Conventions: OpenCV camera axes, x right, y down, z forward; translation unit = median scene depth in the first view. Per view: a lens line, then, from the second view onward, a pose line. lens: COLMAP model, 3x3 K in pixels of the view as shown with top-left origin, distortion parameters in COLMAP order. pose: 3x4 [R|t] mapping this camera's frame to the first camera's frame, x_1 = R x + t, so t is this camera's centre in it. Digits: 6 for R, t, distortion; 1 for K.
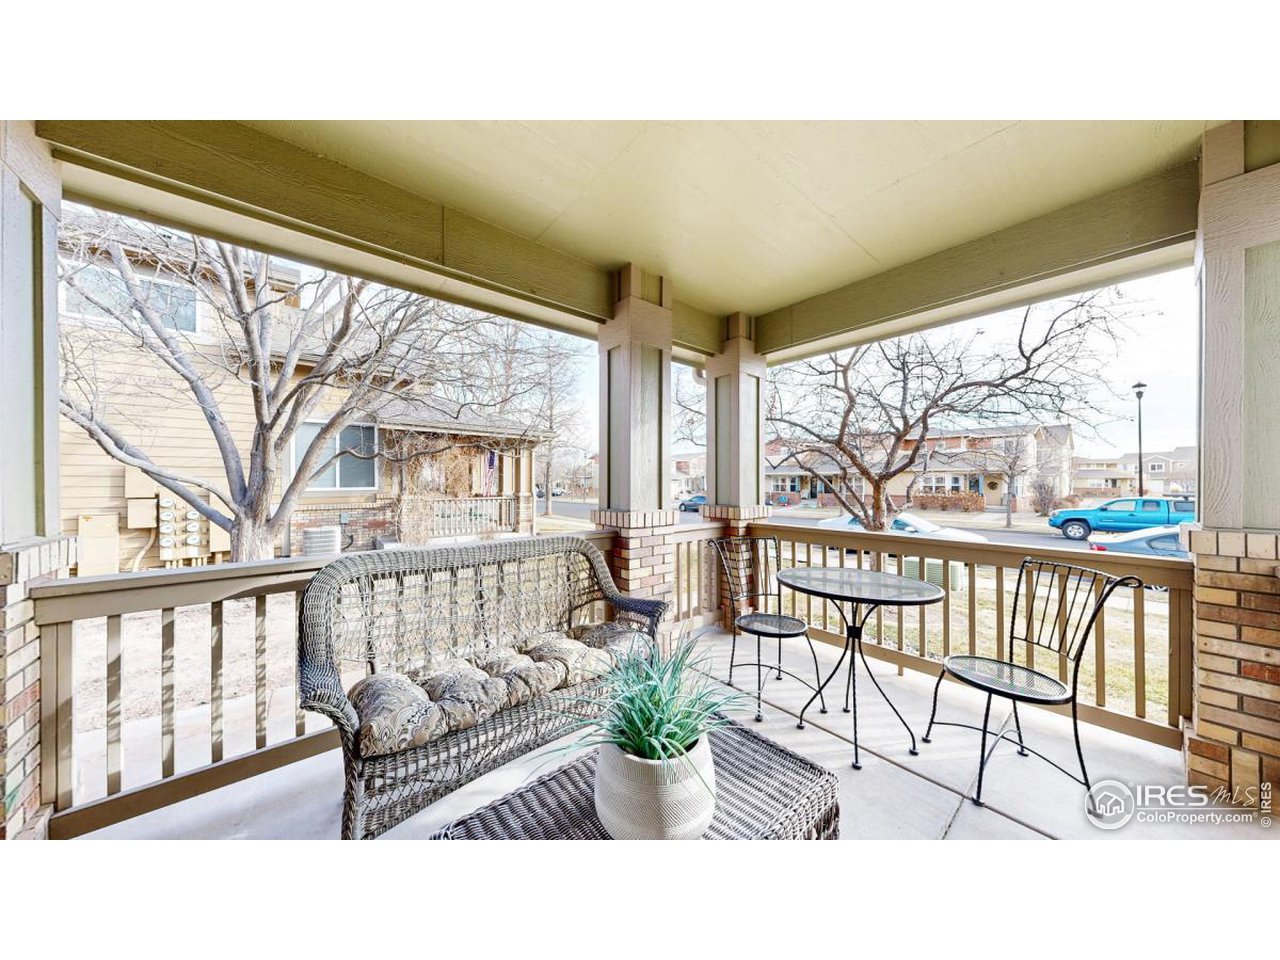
lens RADIAL K [[404.0, 0, 640.0], [0, 404.0, 480.0], [0, 0, 1]] dist [-0.004316, 0.000055]
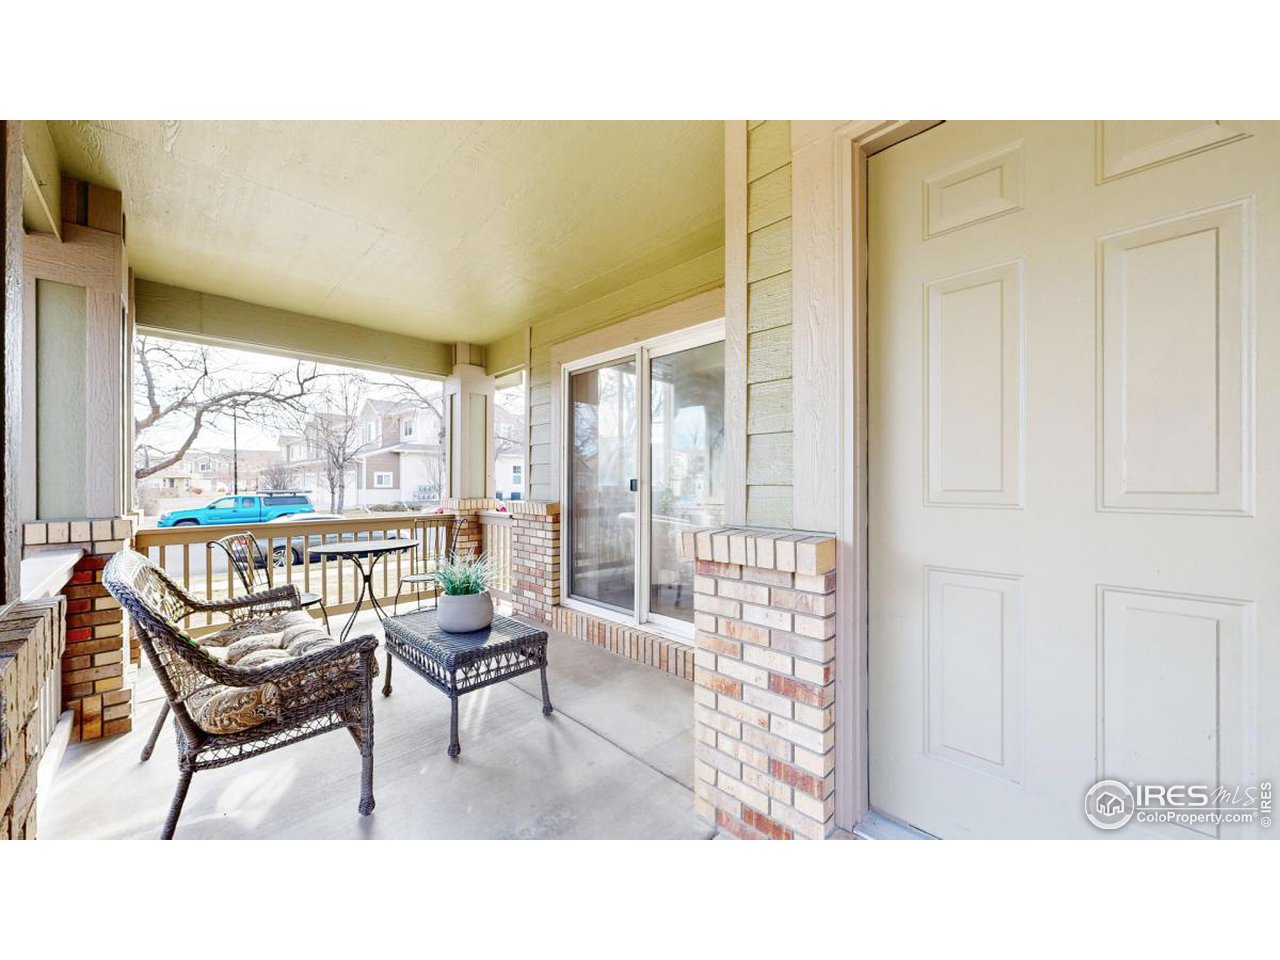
lens RADIAL K [[467.5, 0, 640.0], [0, 467.5, 480.0], [0, 0, 1]] dist [-0.000290, -0.000050]
pose [[-0.094750, 0.002477, 0.995498, -0.632490], [-0.004497, 0.999986, -0.002916, 0.001372], [-0.995491, -0.004753, -0.094737, 0.057551]]
